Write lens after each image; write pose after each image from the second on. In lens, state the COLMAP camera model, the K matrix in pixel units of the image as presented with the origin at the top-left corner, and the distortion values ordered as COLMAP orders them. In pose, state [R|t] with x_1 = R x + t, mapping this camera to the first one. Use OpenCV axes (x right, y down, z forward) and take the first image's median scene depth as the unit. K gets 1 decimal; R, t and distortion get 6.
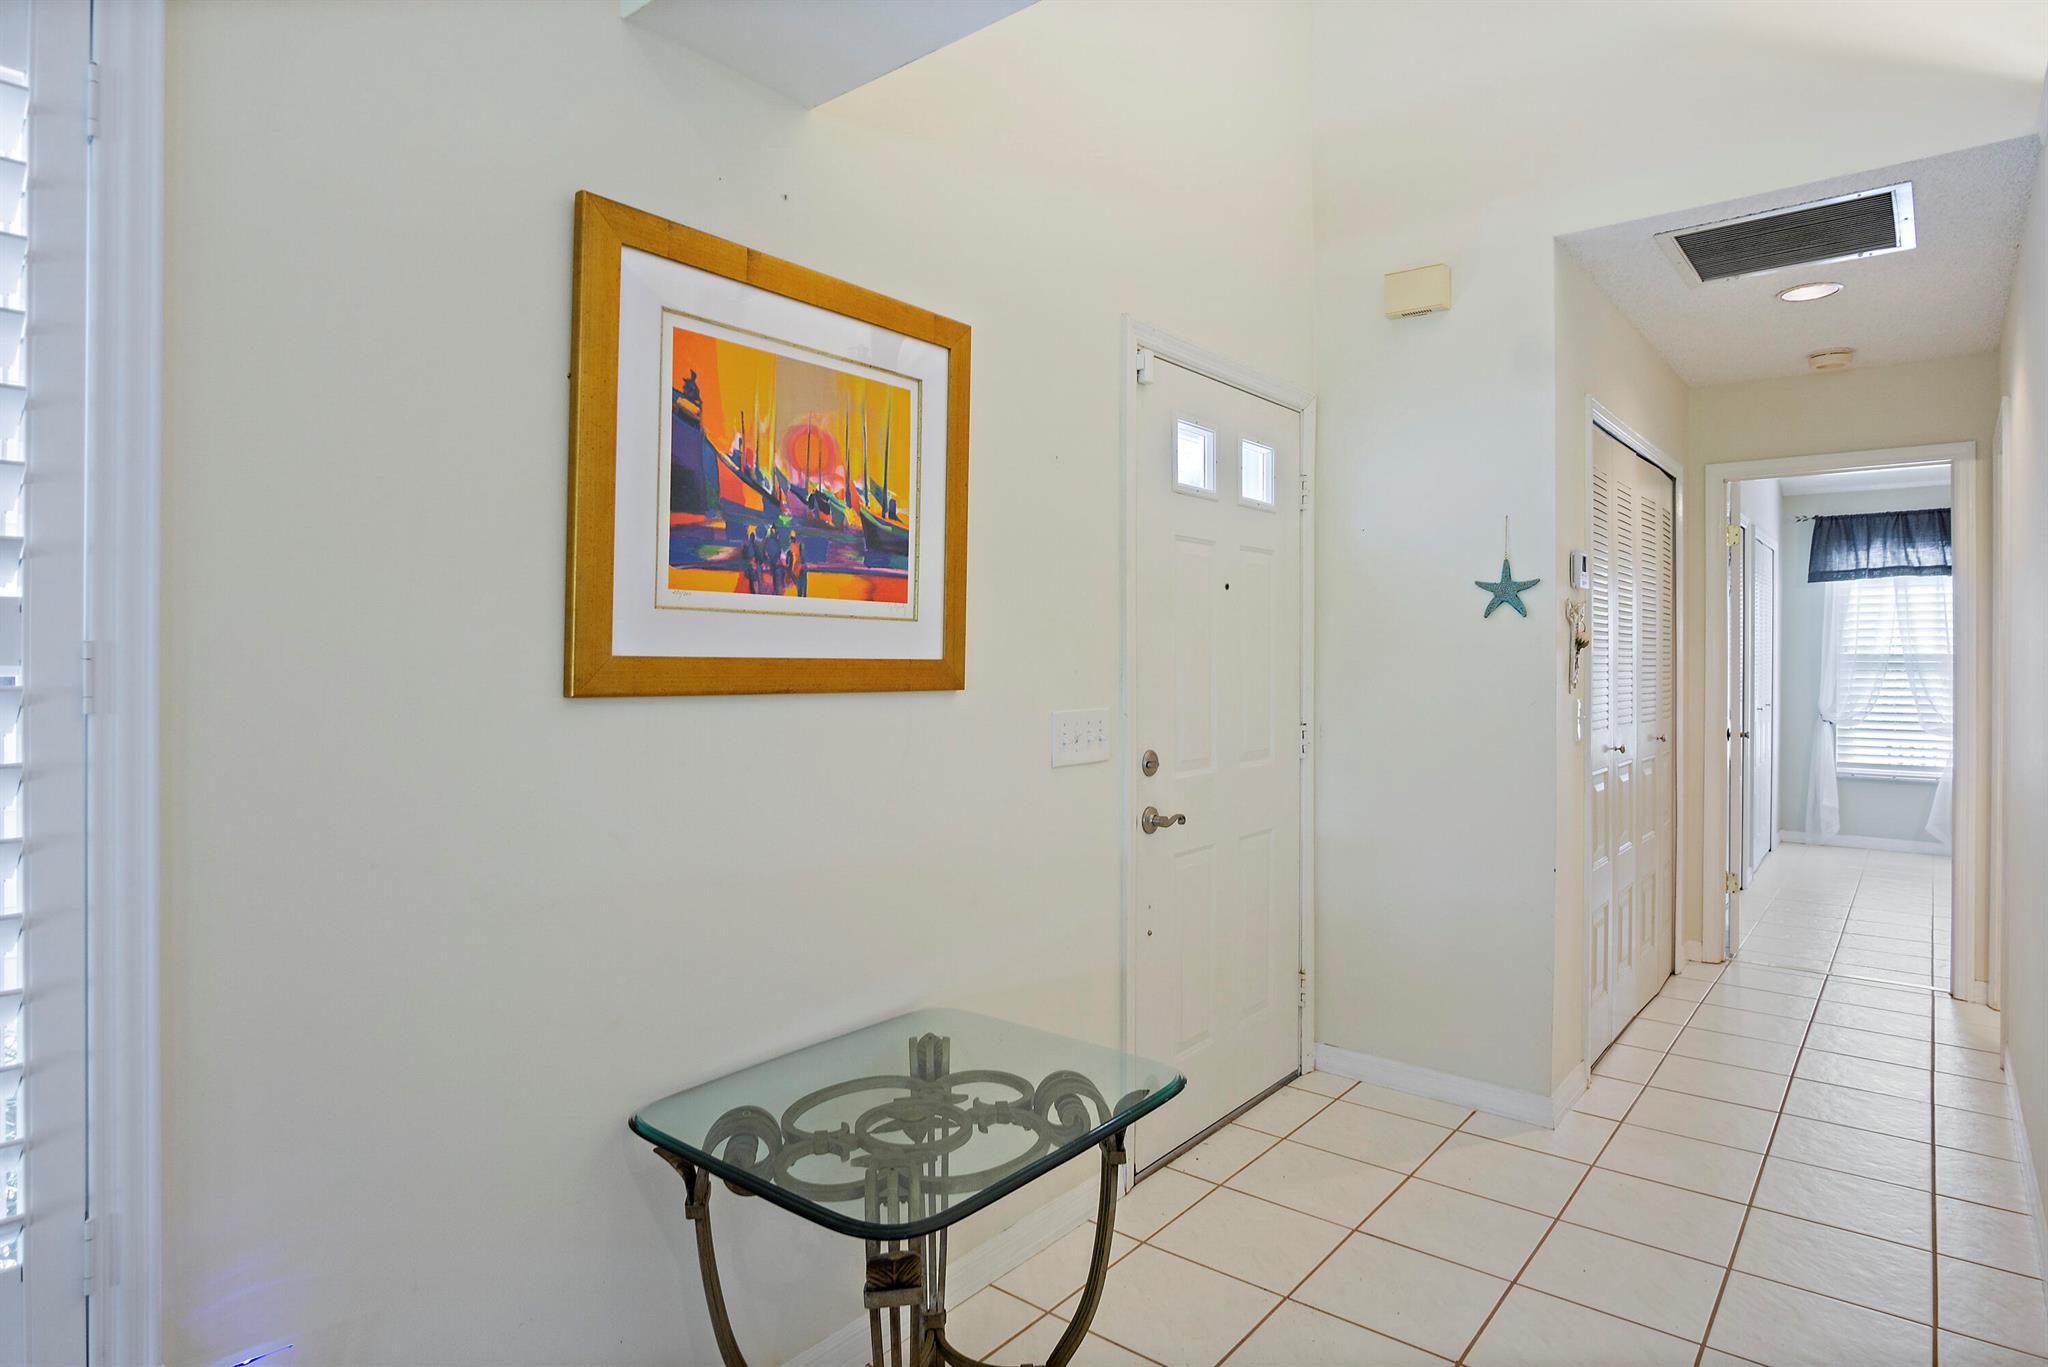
lens RADIAL K [[1119.1, 0, 1024.4], [0, 1119.1, 664.9], [0, 0, 1]] dist [-0.030699, 0.006973]
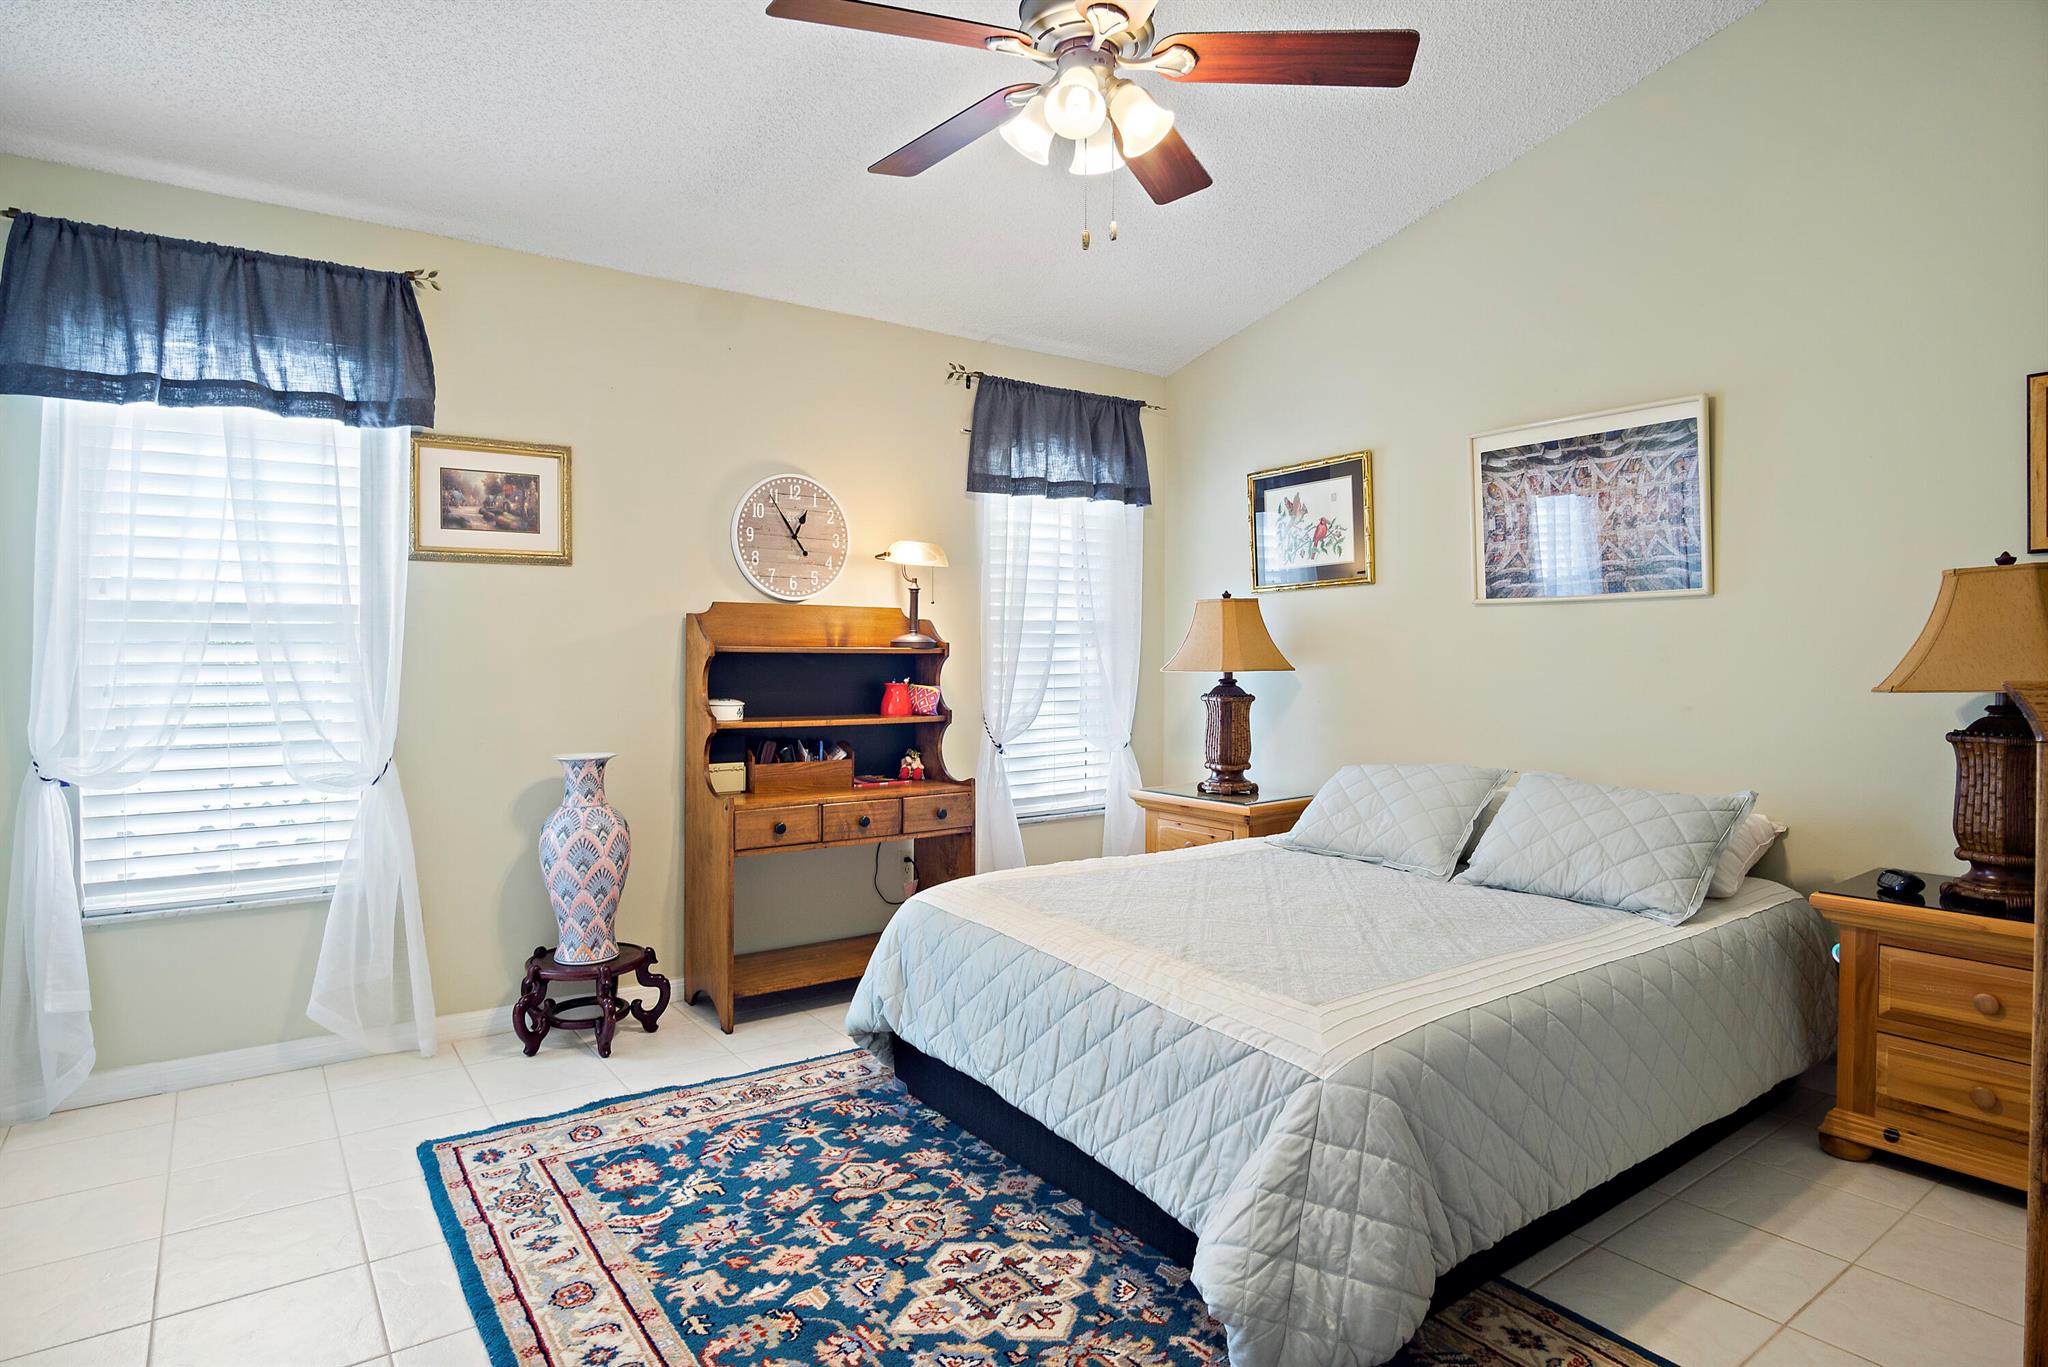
lens RADIAL K [[1119.1, 0, 1027.7], [0, 1119.1, 663.6], [0, 0, 1]] dist [-0.030699, 0.006973]
pose [[0.250612, -0.011111, 0.968024, 0.465845], [0.006828, 0.999930, 0.009710, 0.011125], [-0.968064, 0.004176, 0.250670, 0.606382]]
